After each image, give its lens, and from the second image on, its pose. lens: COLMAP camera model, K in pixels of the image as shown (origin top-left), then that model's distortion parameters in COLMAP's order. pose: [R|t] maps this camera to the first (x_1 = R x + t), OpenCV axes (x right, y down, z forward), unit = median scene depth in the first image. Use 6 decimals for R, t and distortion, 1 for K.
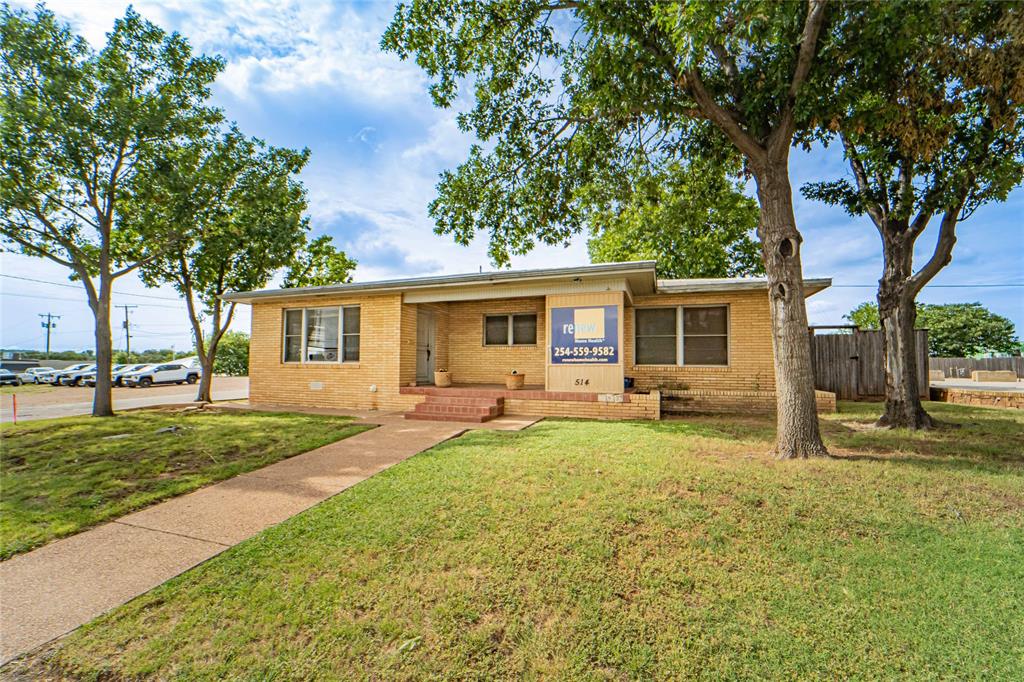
lens RADIAL K [[416.8, 0, 534.5], [0, 416.8, 350.5], [0, 0, 1]] dist [-0.023863, 0.000346]
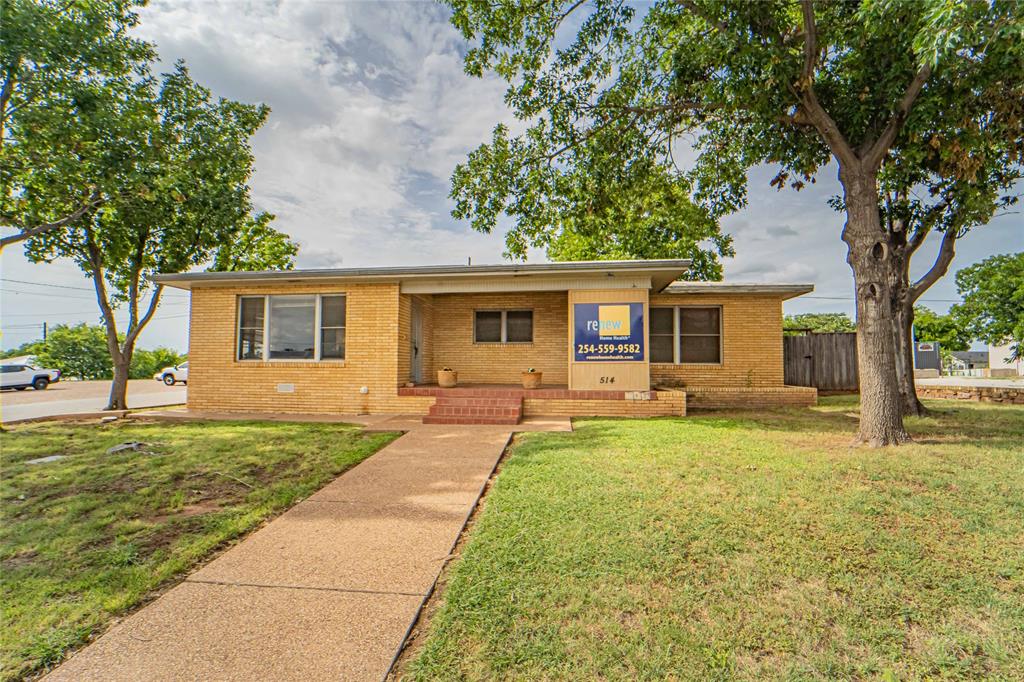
lens RADIAL K [[416.8, 0, 530.0], [0, 416.8, 352.9], [0, 0, 1]] dist [-0.023863, 0.000346]
pose [[0.975356, 0.005509, 0.220567, -0.255324], [-0.006036, 0.999980, 0.001719, 0.010414], [-0.220554, -0.003008, 0.975370, 0.077043]]
